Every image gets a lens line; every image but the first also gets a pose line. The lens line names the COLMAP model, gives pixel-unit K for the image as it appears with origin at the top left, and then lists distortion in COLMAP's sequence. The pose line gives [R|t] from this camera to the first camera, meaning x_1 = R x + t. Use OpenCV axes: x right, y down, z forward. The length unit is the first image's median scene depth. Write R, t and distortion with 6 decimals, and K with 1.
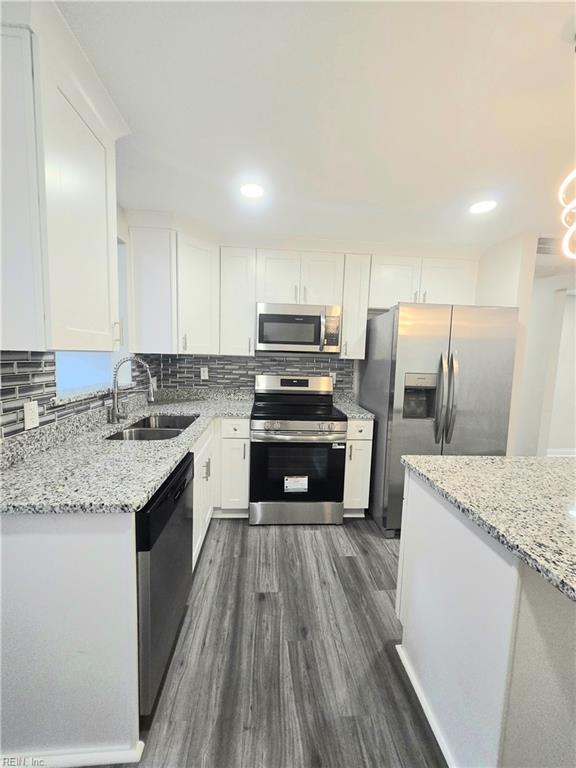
lens RADIAL K [[299.3, 0, 288.5], [0, 299.3, 385.1], [0, 0, 1]] dist [0.011003, 0.000429]
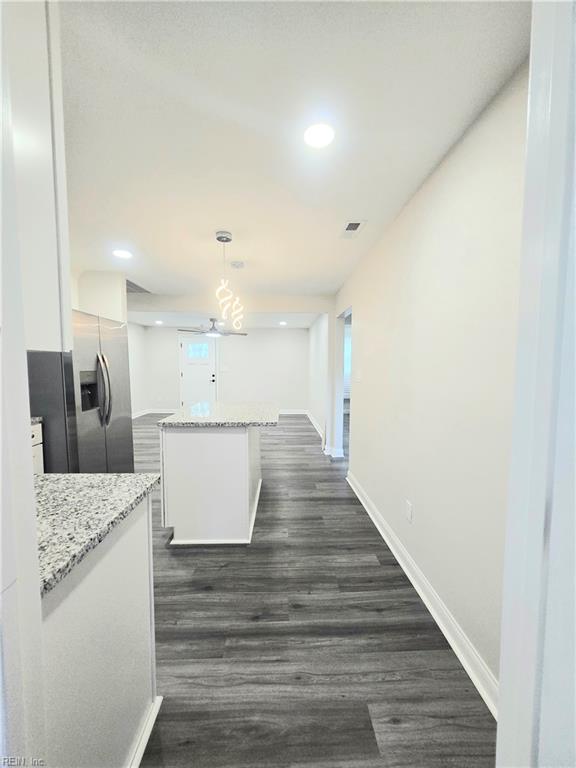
lens RADIAL K [[302.2, 0, 289.6], [0, 302.2, 385.9], [0, 0, 1]] dist [0.002033, 0.000396]
pose [[0.035011, -0.089657, 0.995357, -1.149784], [0.093682, 0.991877, 0.086048, -0.018514], [-0.994986, 0.090234, 0.043125, 0.263294]]
